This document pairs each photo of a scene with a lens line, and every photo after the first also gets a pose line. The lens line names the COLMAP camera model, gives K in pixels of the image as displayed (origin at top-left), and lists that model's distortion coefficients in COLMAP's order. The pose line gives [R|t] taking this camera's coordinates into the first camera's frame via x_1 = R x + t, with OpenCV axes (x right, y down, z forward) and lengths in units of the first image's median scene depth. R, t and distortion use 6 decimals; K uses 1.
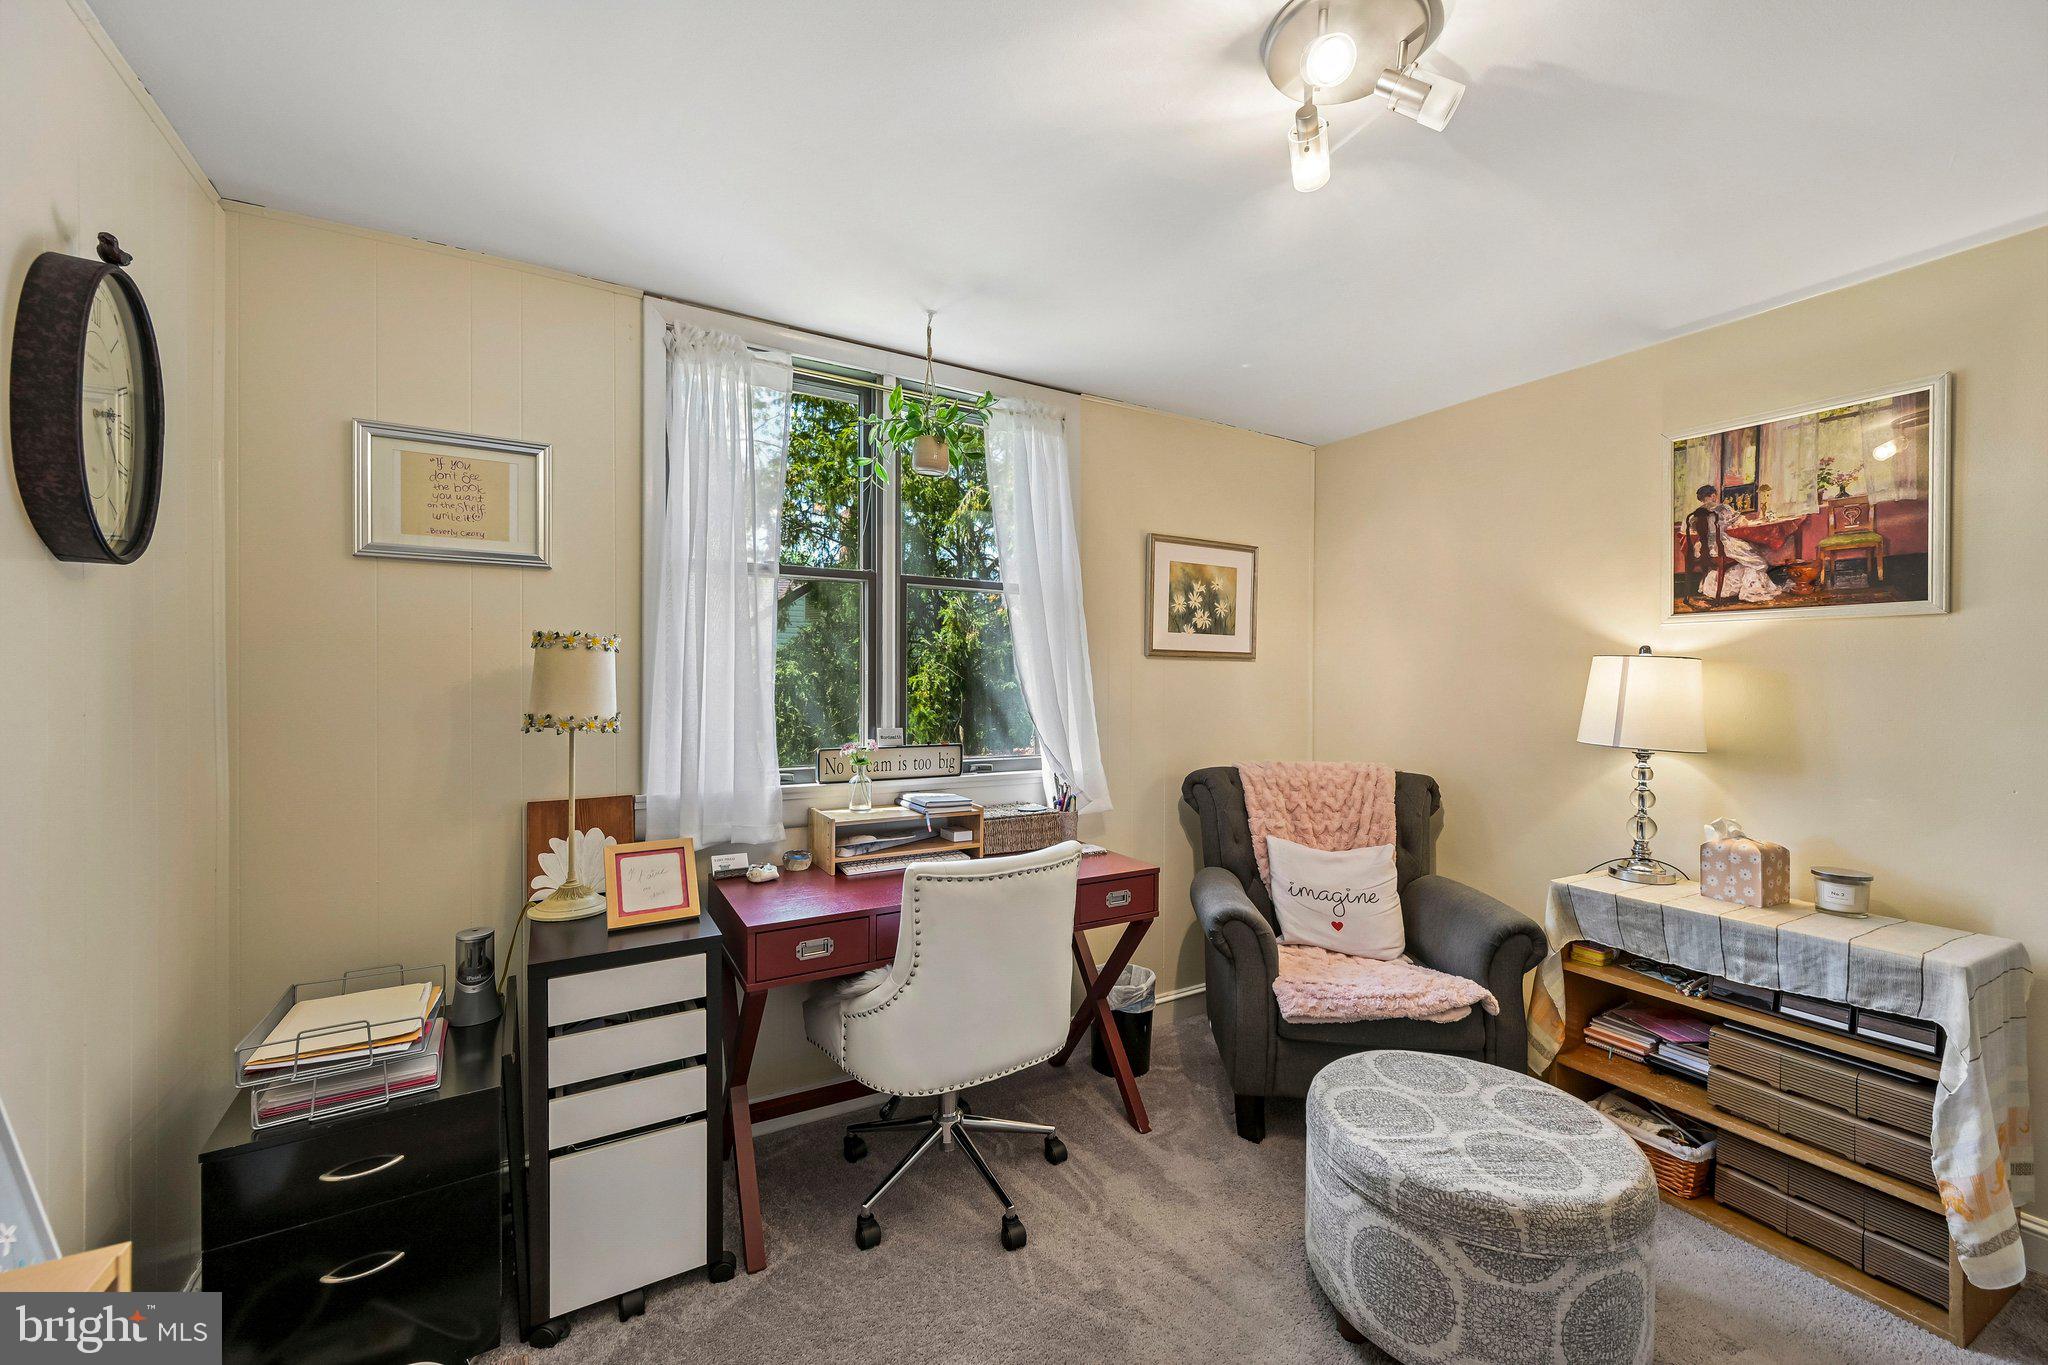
lens RADIAL K [[802.1, 0, 1025.3], [0, 802.1, 679.1], [0, 0, 1]] dist [0.000558, 0.000358]
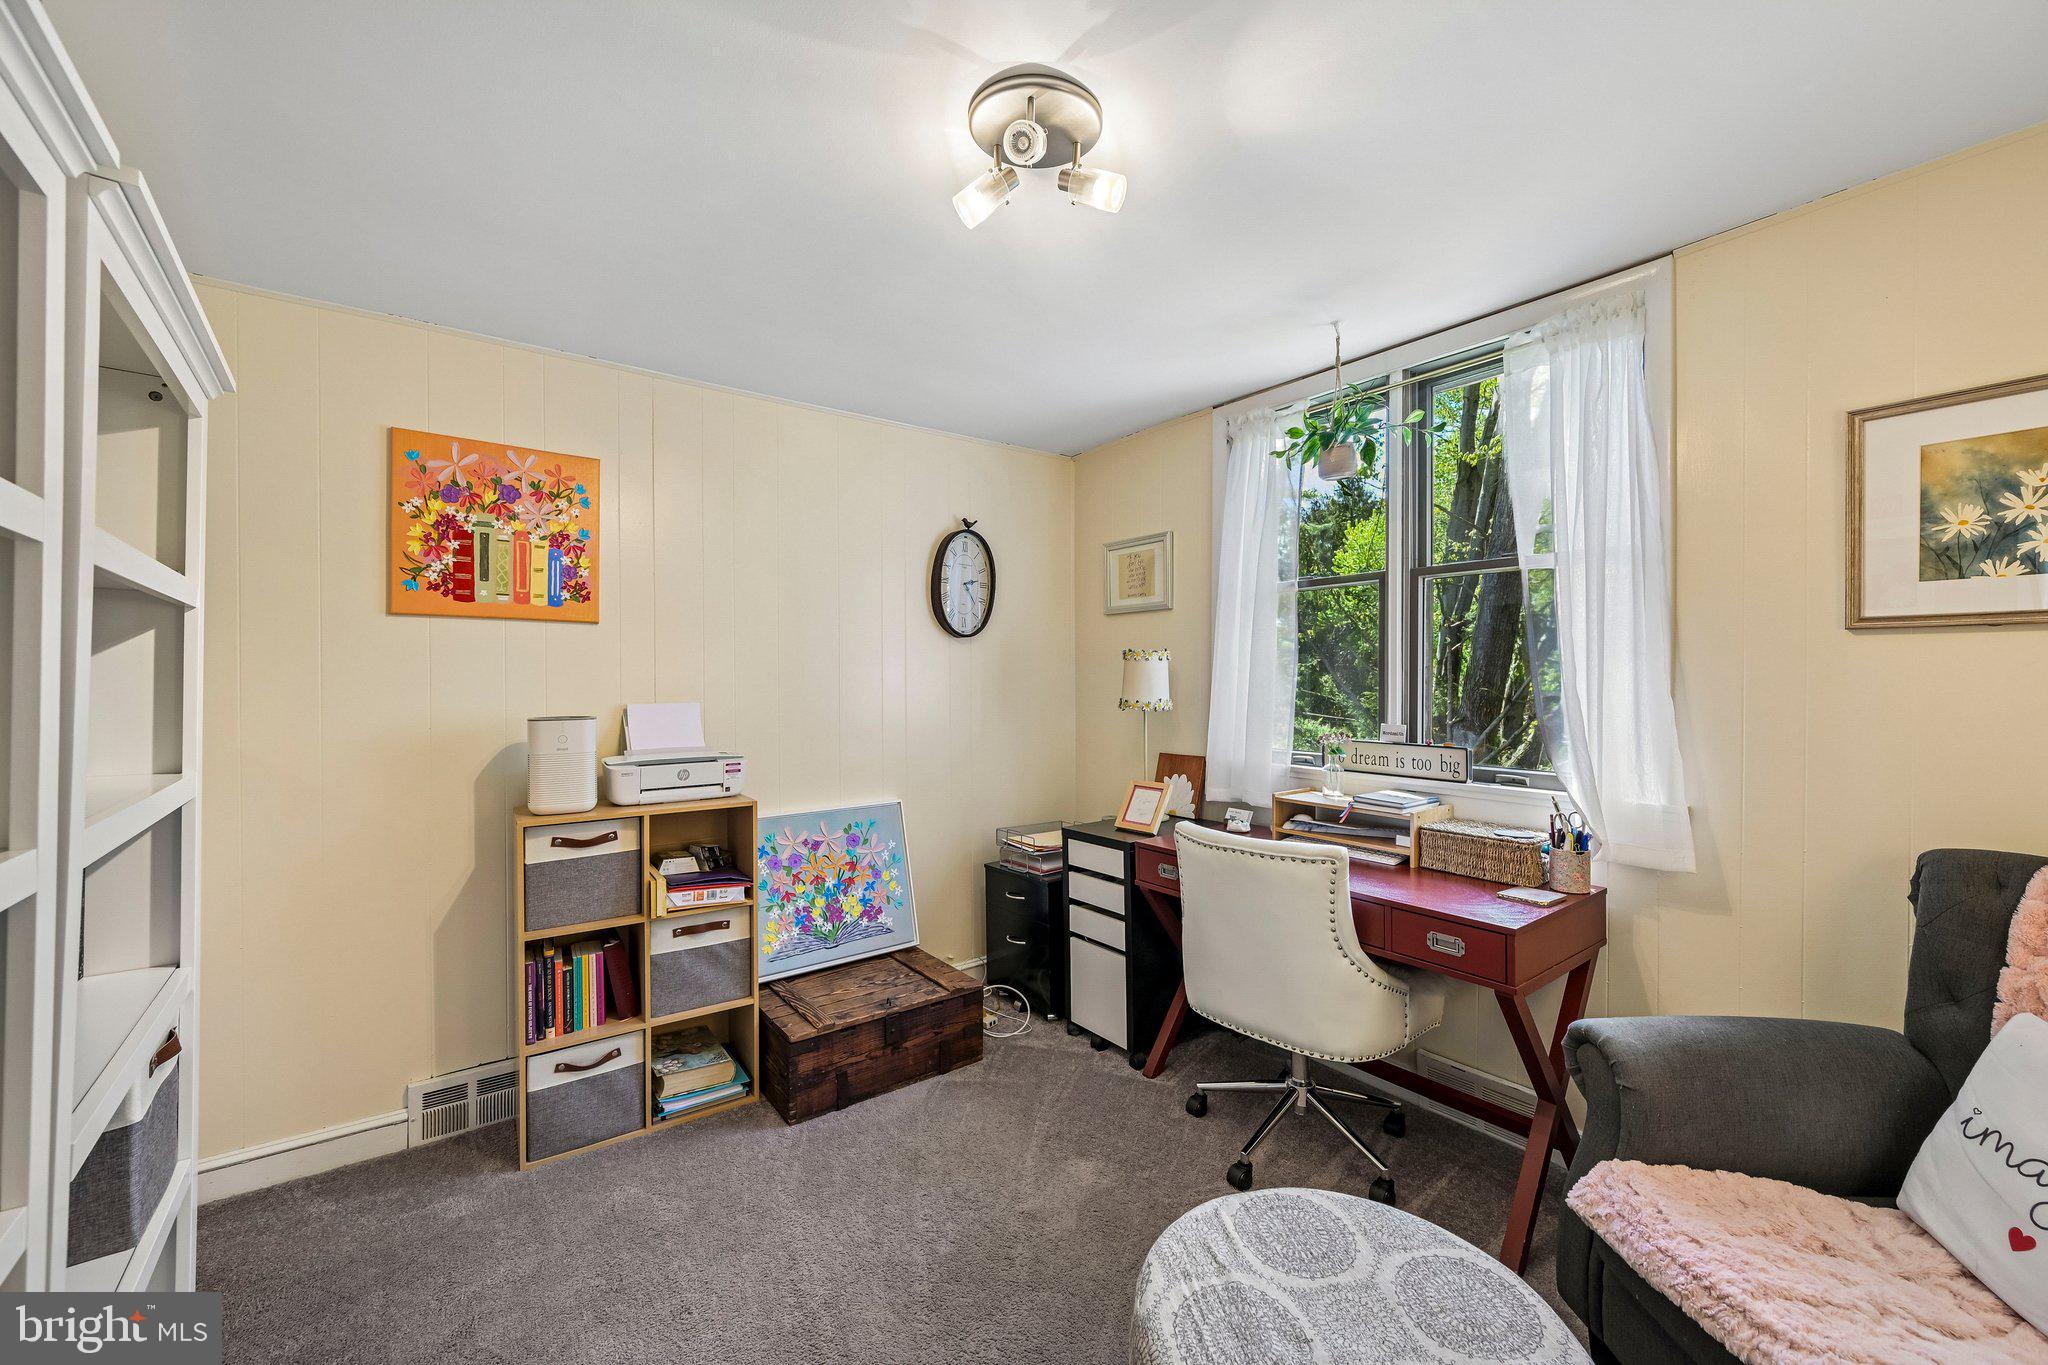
lens RADIAL K [[802.1, 0, 1024.1], [0, 802.1, 681.2], [0, 0, 1]] dist [0.000558, 0.000358]
pose [[0.107784, 0.001501, -0.994173, 0.846652], [0.009486, 0.999952, 0.002538, 0.000320], [0.994129, -0.009704, 0.107764, 0.470377]]
